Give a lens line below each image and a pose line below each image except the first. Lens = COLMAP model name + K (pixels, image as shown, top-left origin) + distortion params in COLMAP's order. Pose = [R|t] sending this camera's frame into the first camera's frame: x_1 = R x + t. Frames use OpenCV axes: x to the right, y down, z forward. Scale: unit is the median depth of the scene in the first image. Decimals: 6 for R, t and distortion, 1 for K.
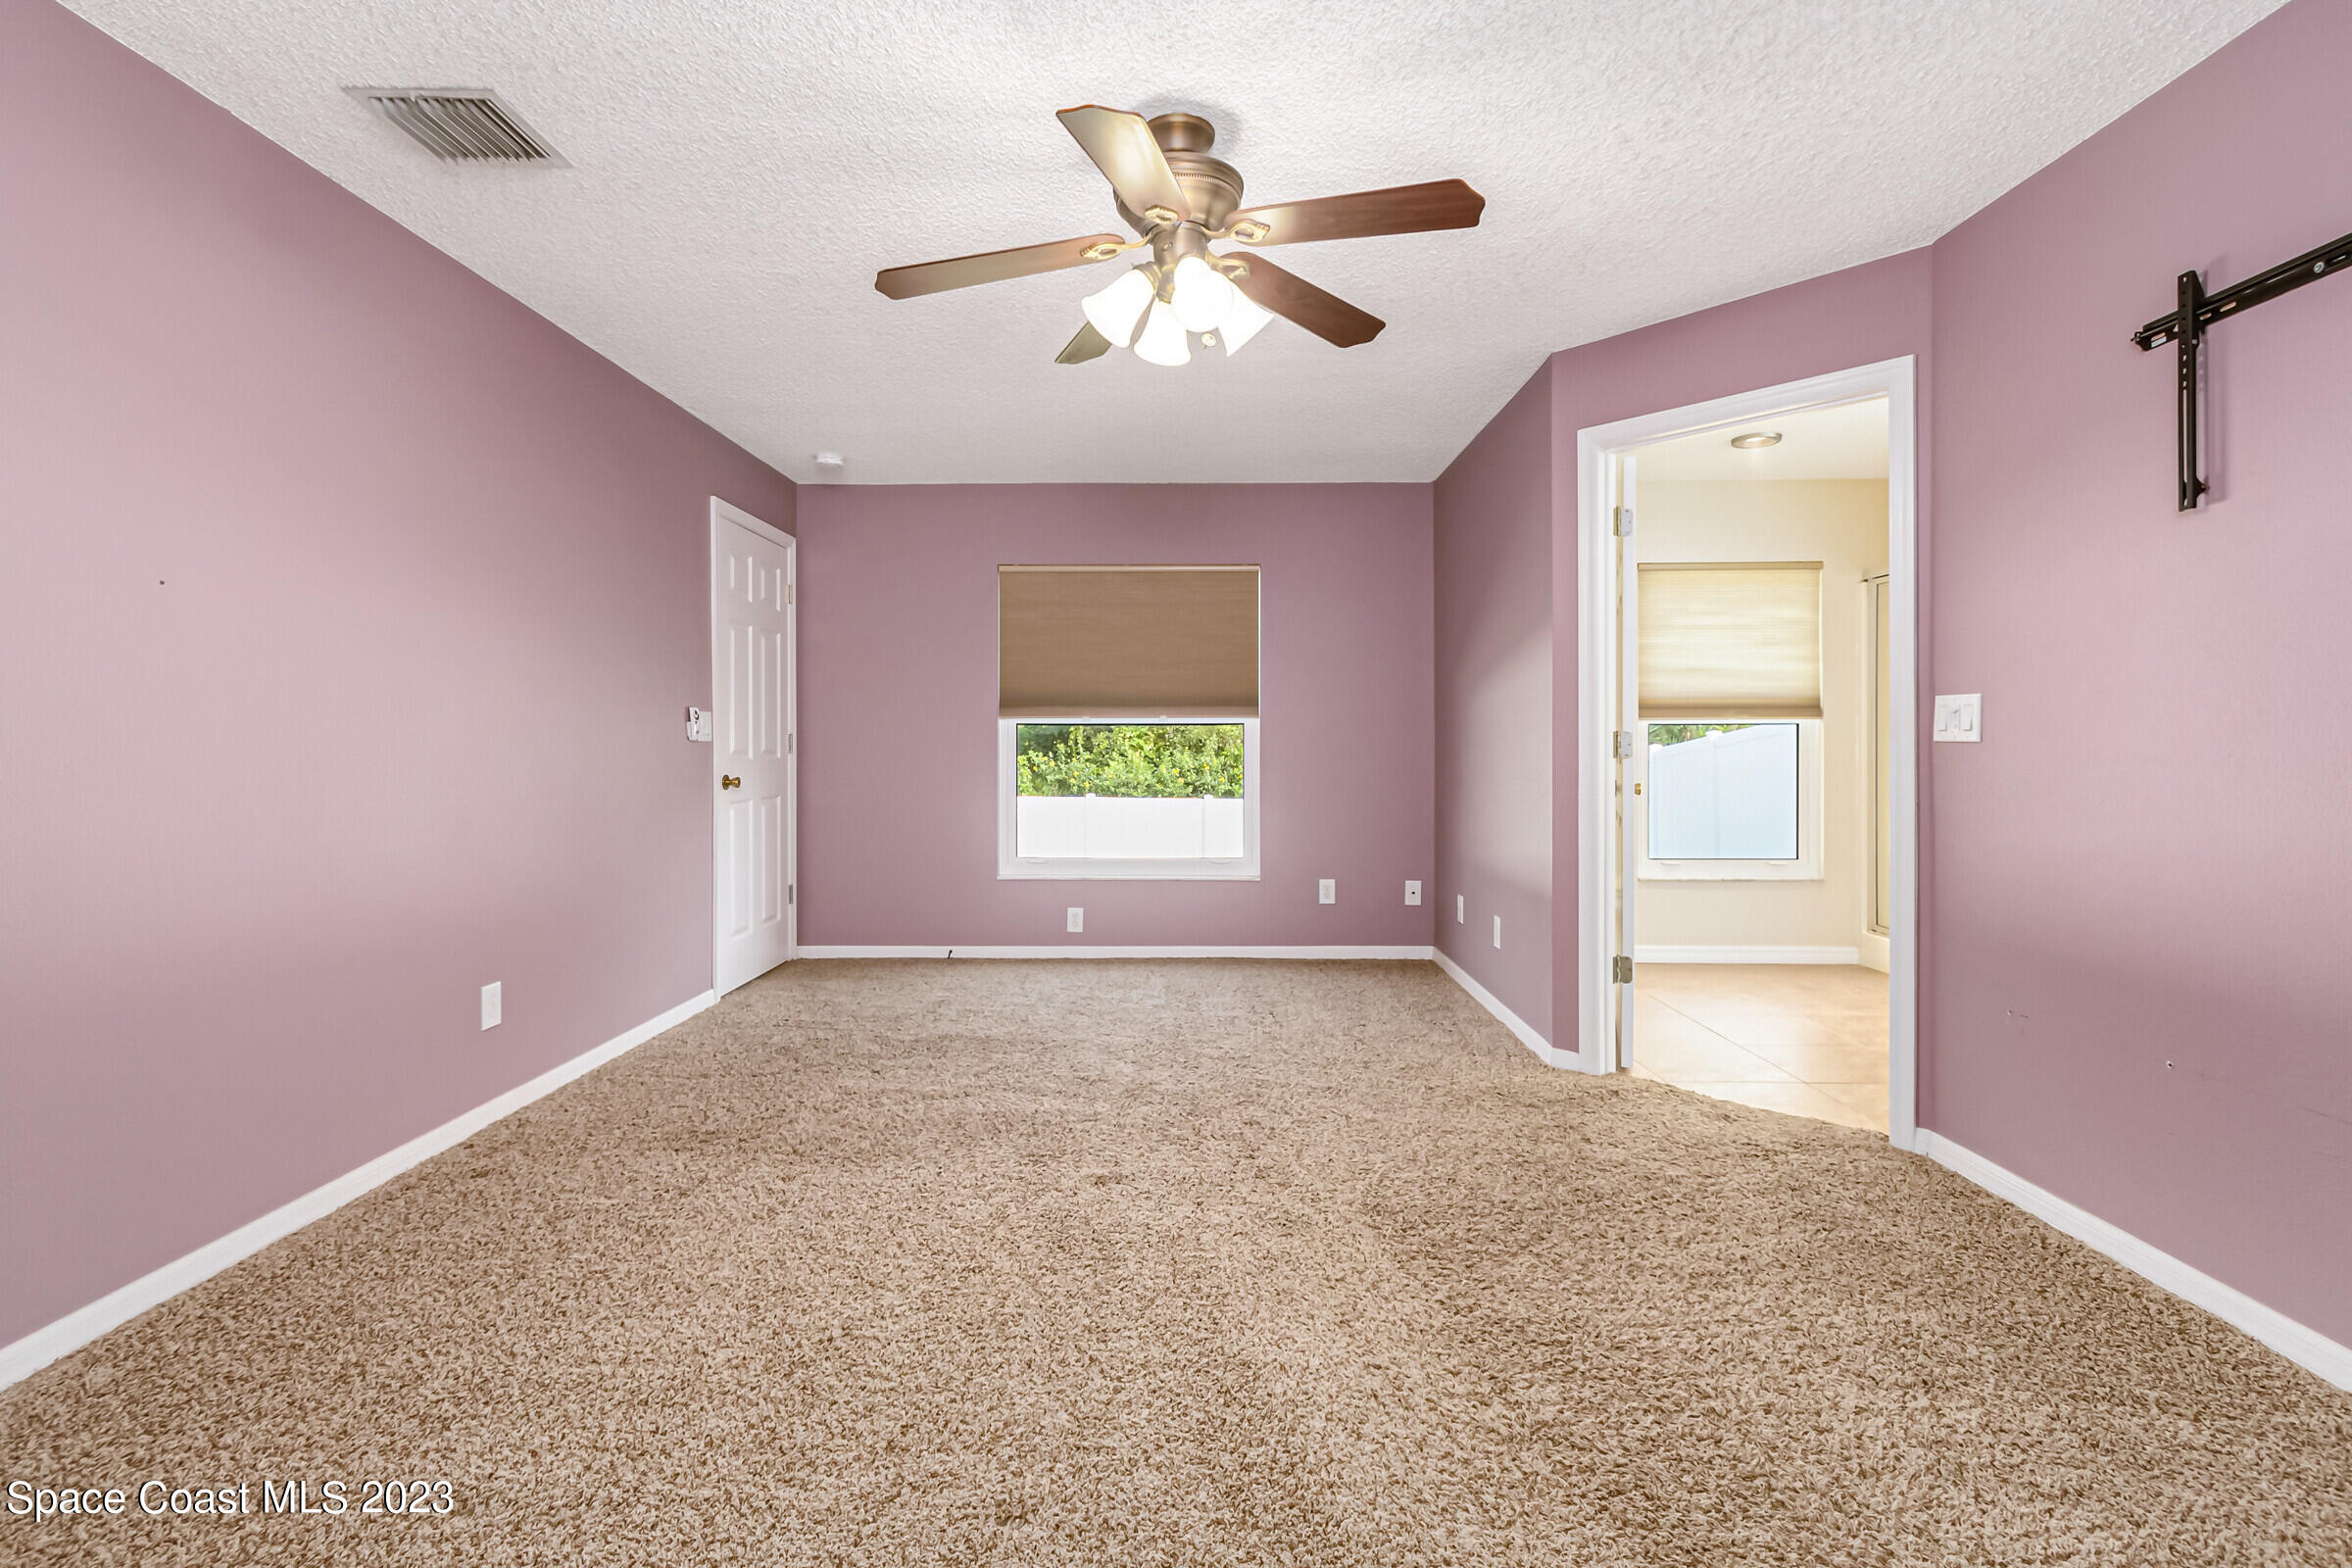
lens RADIAL K [[1095.2, 0, 1159.6], [0, 1095.2, 748.6], [0, 0, 1]] dist [0.002620, 0.000088]
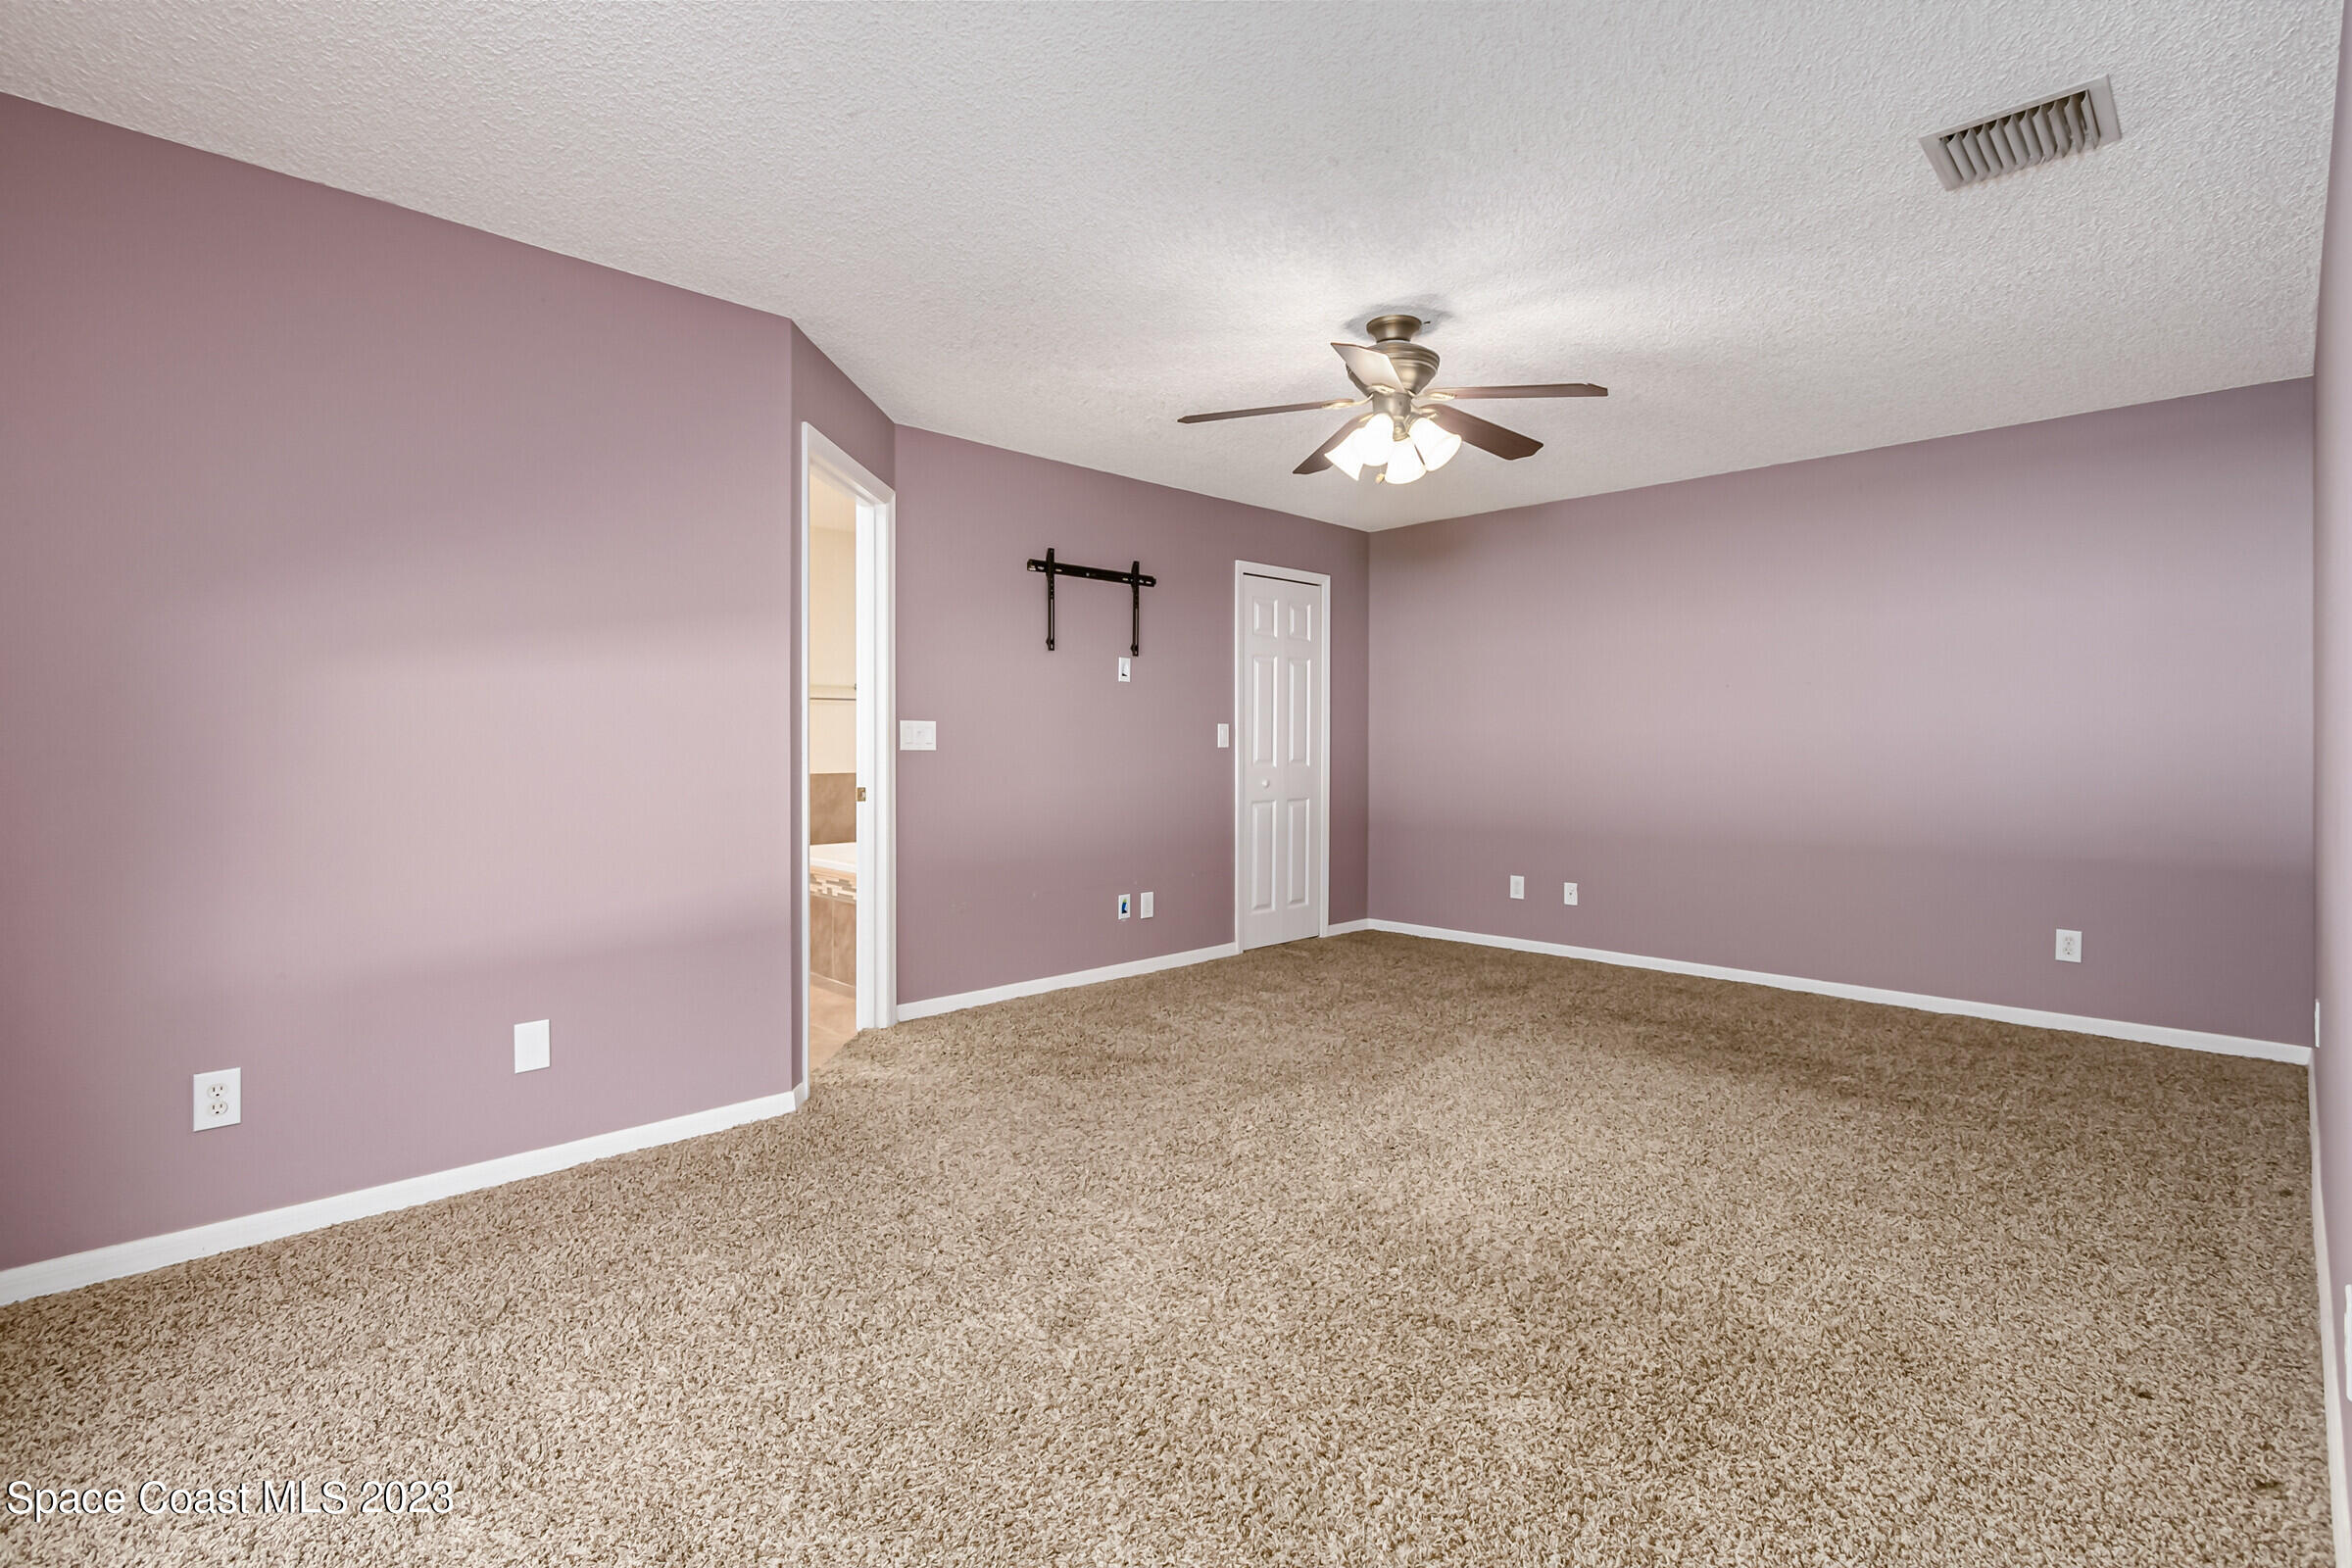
lens RADIAL K [[1095.2, 0, 1159.6], [0, 1095.2, 748.6], [0, 0, 1]] dist [0.002620, 0.000088]
pose [[-0.710478, -0.004243, 0.703707, -0.827180], [-0.004868, 0.999988, 0.001115, -0.015140], [-0.703703, -0.002633, -0.710490, 2.415530]]
